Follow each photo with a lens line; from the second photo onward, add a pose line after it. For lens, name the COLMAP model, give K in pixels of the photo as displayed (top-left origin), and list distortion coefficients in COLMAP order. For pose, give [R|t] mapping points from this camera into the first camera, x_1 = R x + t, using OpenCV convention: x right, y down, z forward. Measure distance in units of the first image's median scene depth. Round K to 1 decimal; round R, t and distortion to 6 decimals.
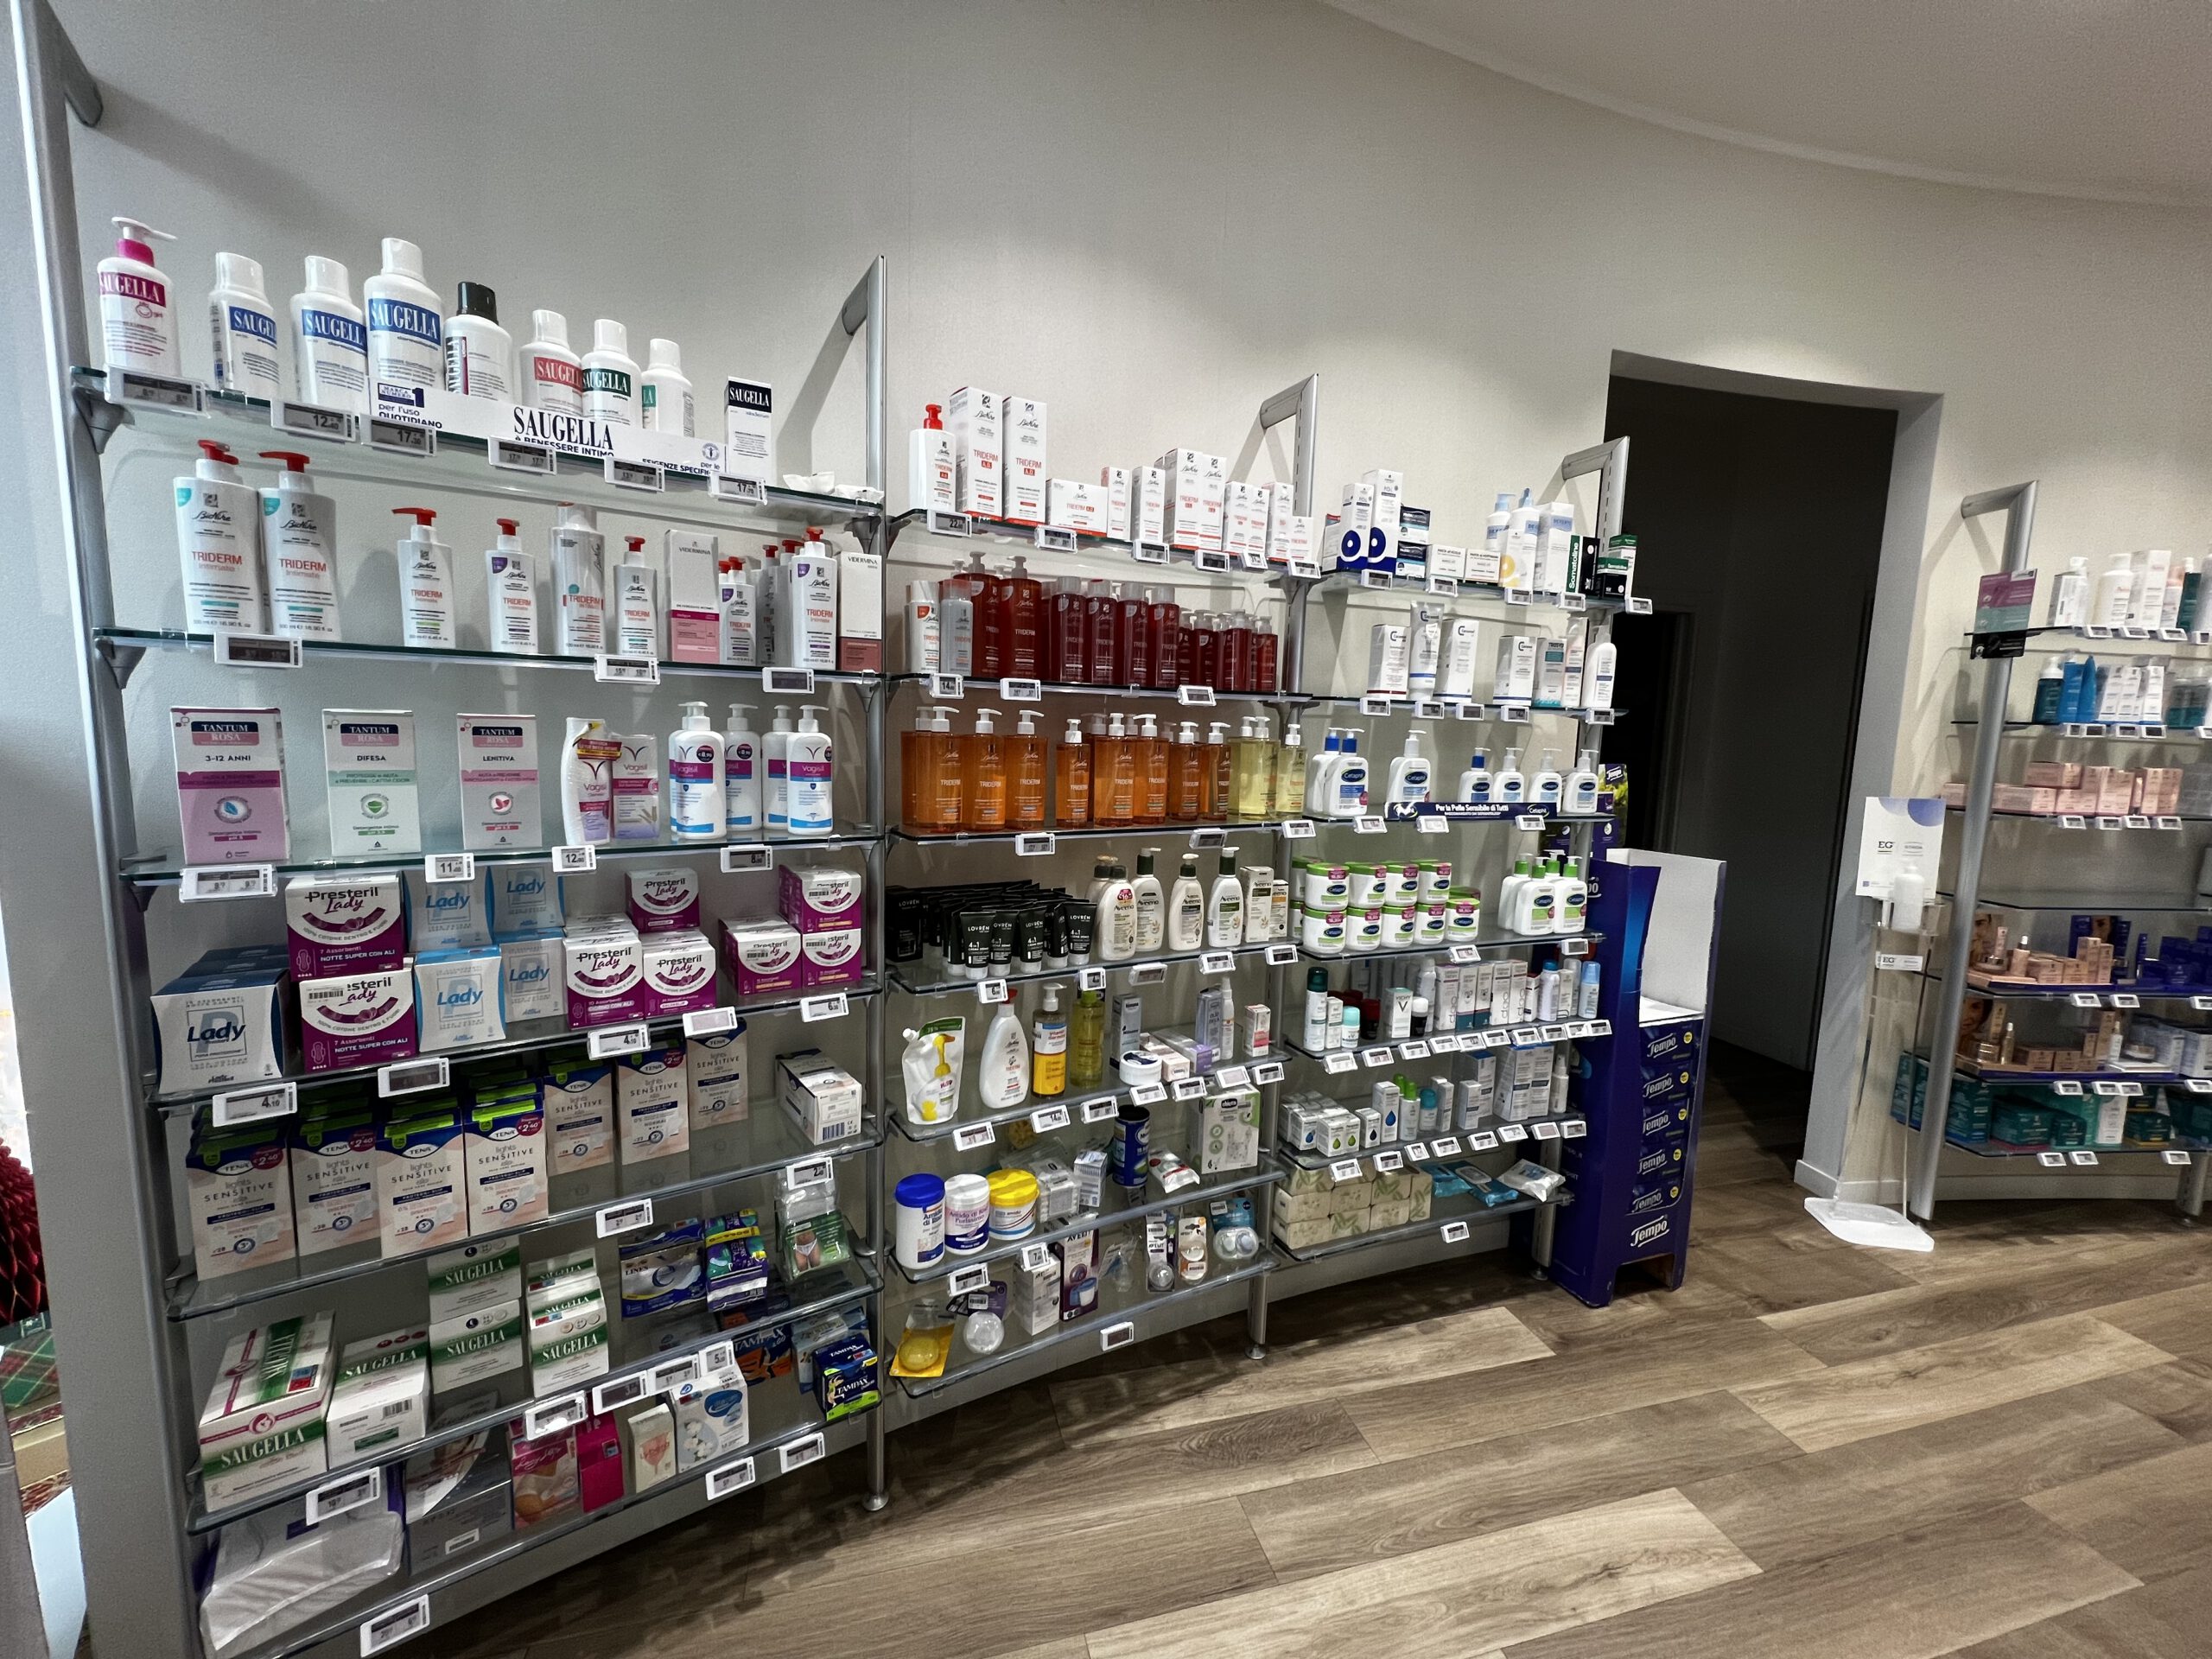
lens RADIAL K [[881.4, 0, 1103.4], [0, 881.4, 825.7], [0, 0, 1]] dist [-0.004679, 0.000557]
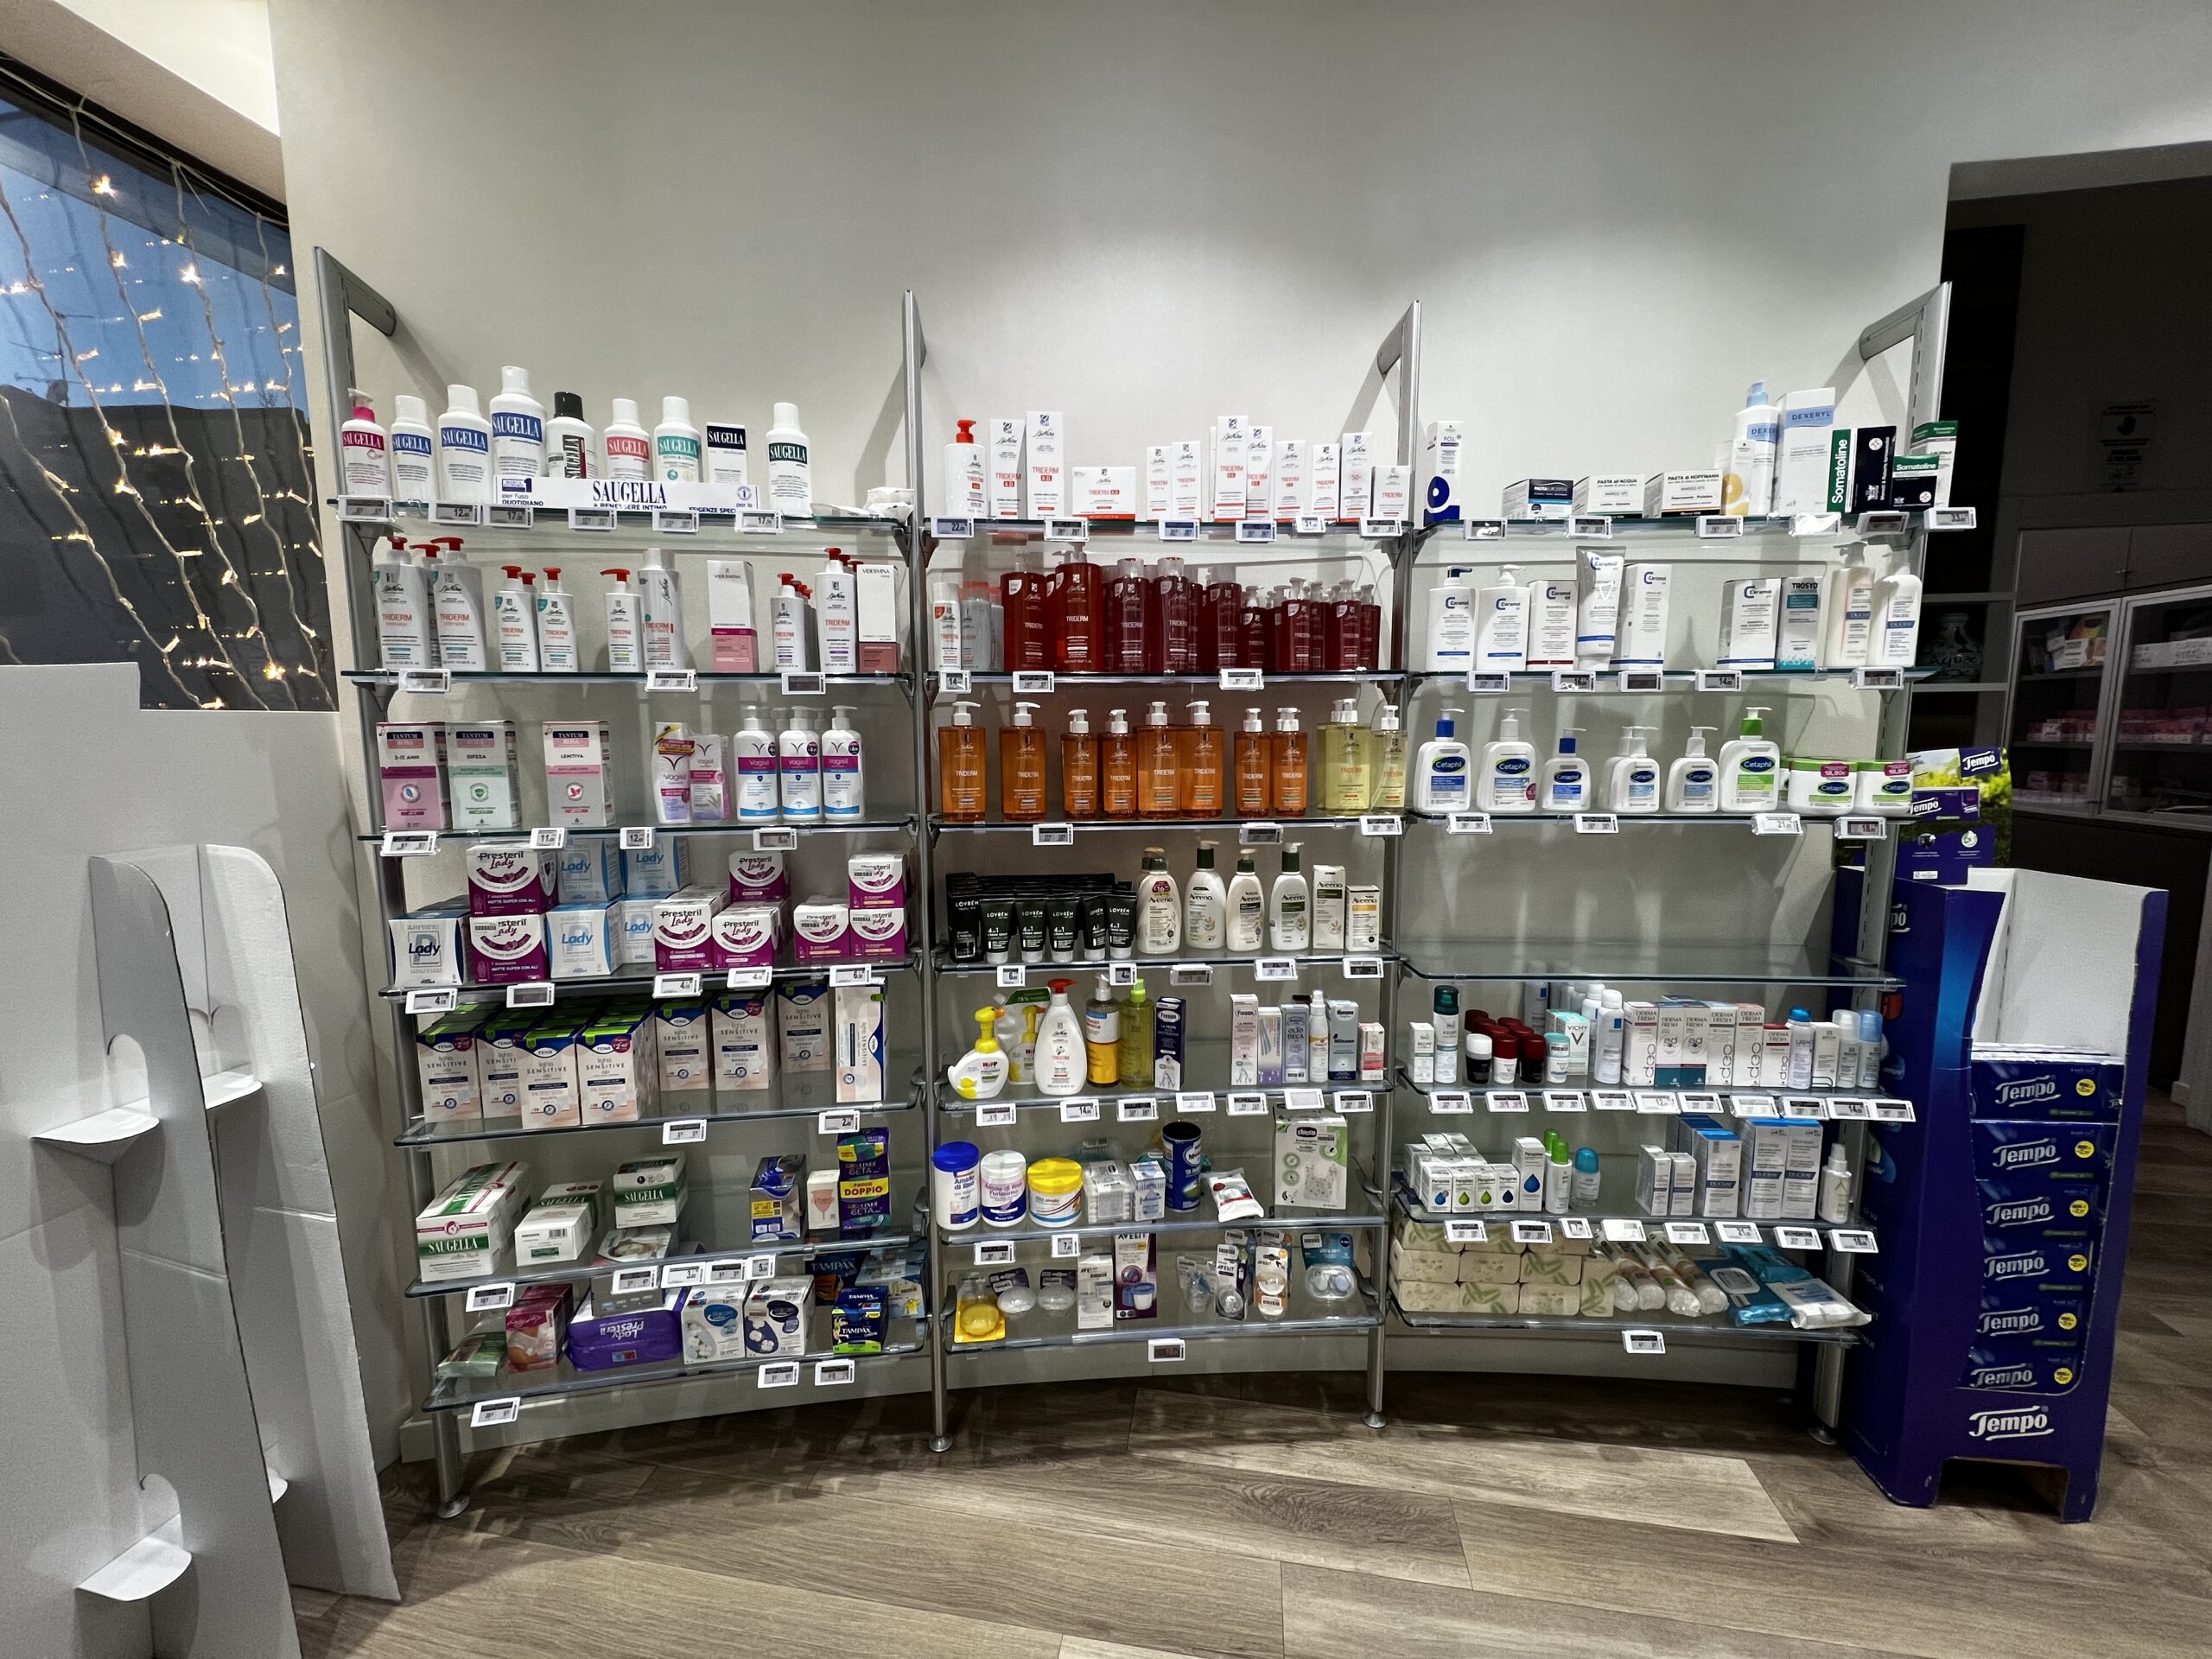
lens RADIAL K [[881.4, 0, 1094.2], [0, 881.4, 826.4], [0, 0, 1]] dist [-0.004679, 0.000557]
pose [[0.907568, 0.014108, -0.419669, 0.344423], [-0.016944, 0.999852, -0.003030, 0.012784], [0.419564, 0.009861, 0.907672, 0.091967]]
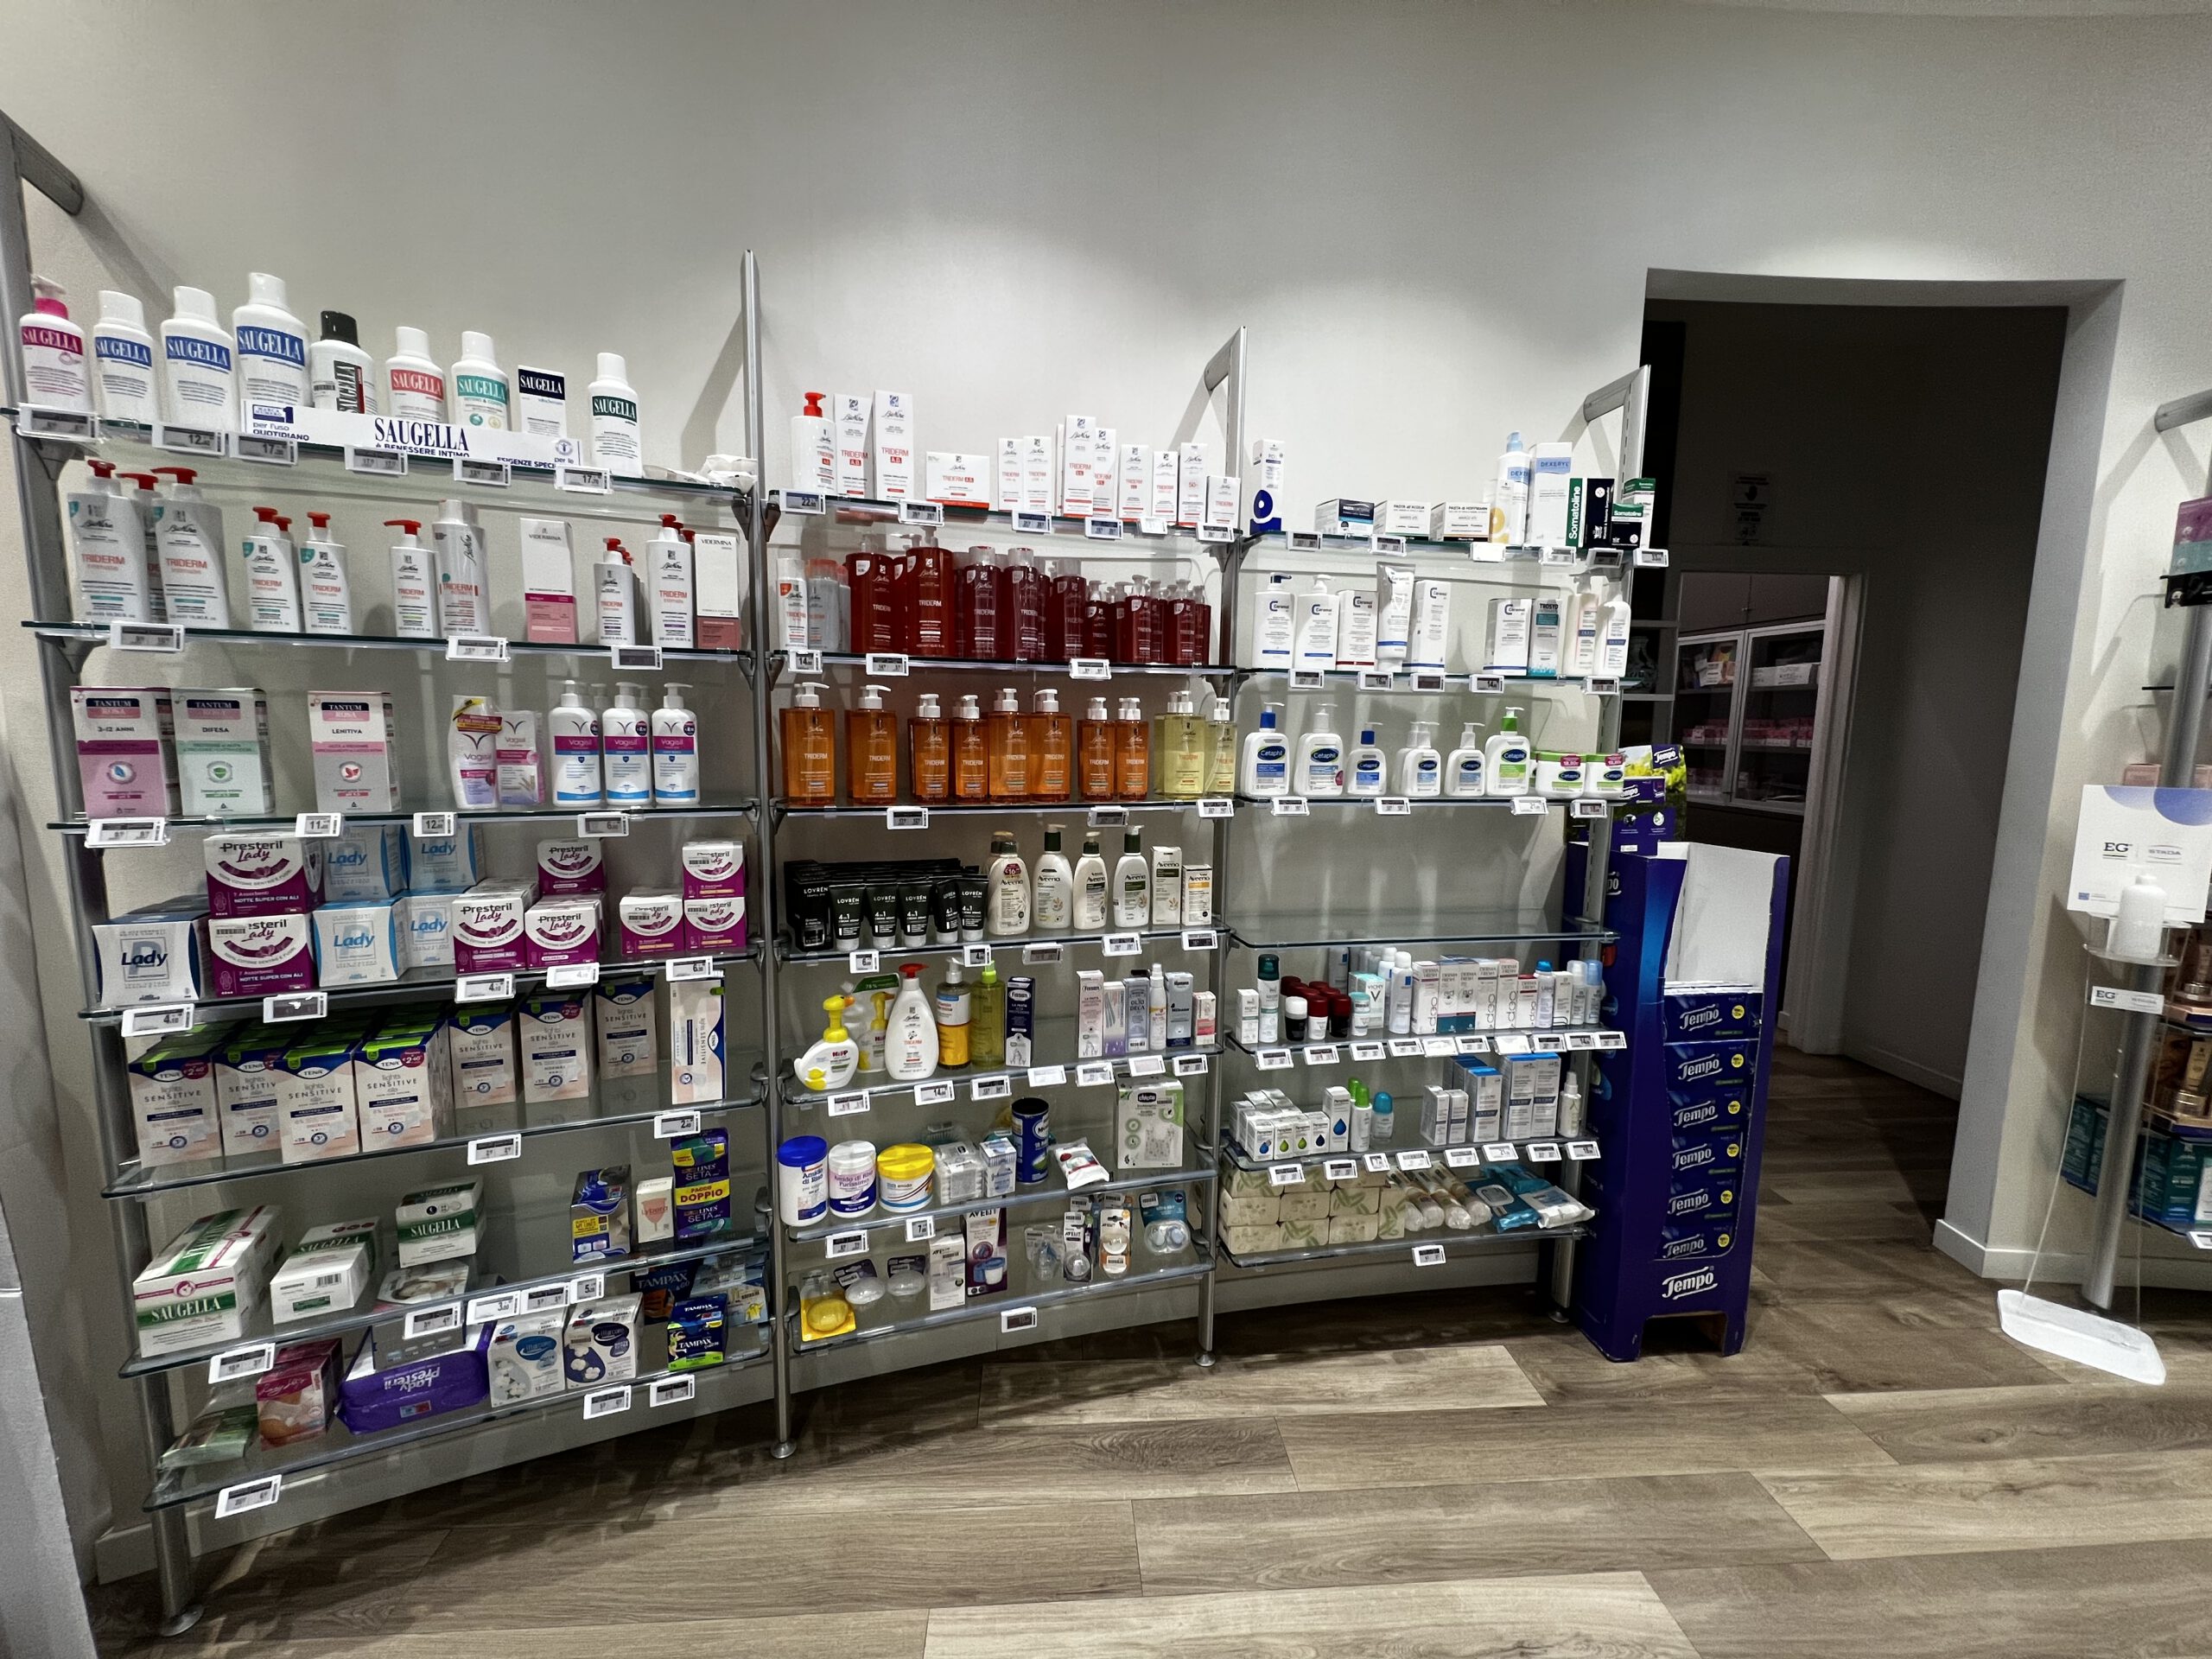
lens RADIAL K [[881.4, 0, 1097.8], [0, 881.4, 826.3], [0, 0, 1]] dist [-0.004679, 0.000557]
pose [[0.980778, 0.009065, -0.194918, 0.295010], [-0.009116, 0.999958, 0.000637, 0.024771], [0.194915, 0.001152, 0.980819, 0.048090]]
